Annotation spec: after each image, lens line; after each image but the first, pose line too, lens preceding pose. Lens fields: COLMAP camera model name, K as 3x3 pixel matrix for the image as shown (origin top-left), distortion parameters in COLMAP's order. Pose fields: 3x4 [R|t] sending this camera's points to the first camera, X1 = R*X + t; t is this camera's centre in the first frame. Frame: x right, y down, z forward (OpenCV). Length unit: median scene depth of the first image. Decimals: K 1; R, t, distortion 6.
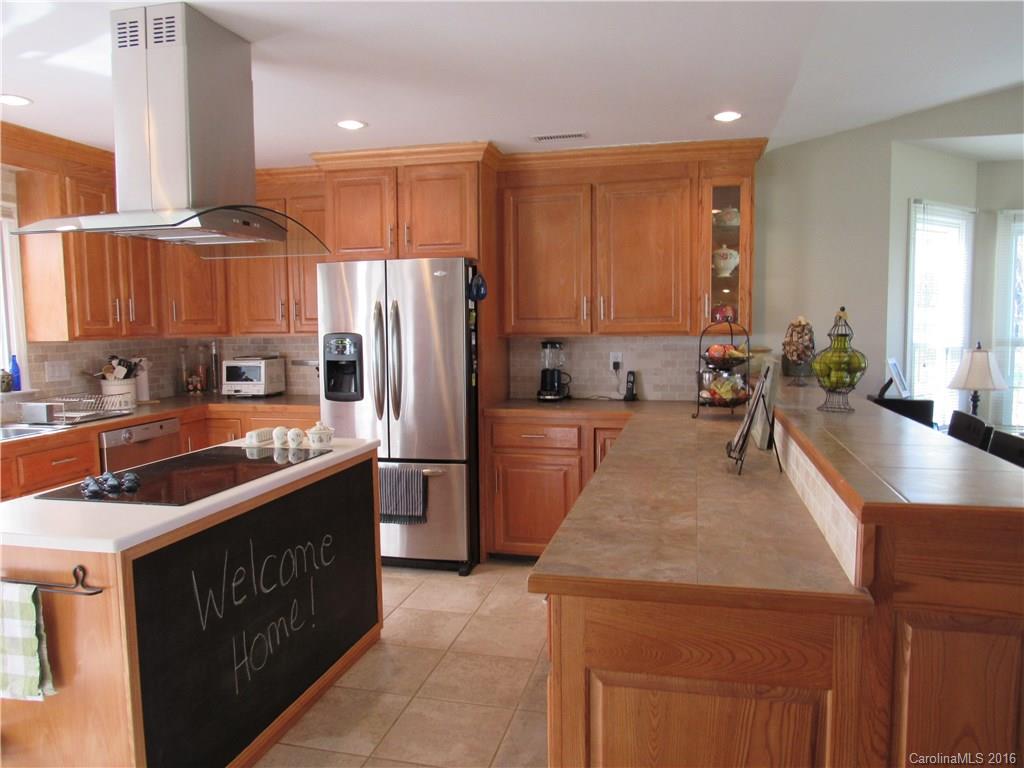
lens RADIAL K [[734.4, 0, 514.0], [0, 734.4, 384.2], [0, 0, 1]] dist [-0.021198, 0.002393]
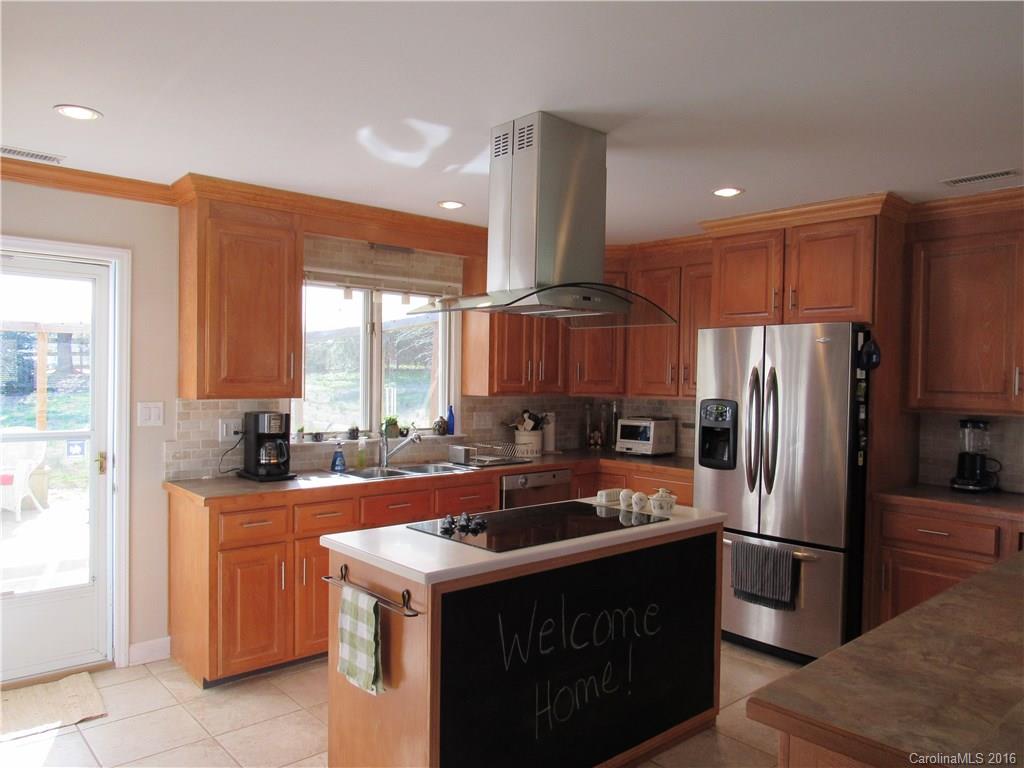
lens RADIAL K [[734.4, 0, 513.1], [0, 734.4, 384.8], [0, 0, 1]] dist [-0.021198, 0.002393]
pose [[0.823117, 0.031702, -0.566986, 0.110546], [-0.075419, 0.995699, -0.053816, -0.017511], [0.562841, 0.087058, 0.821968, 0.038062]]
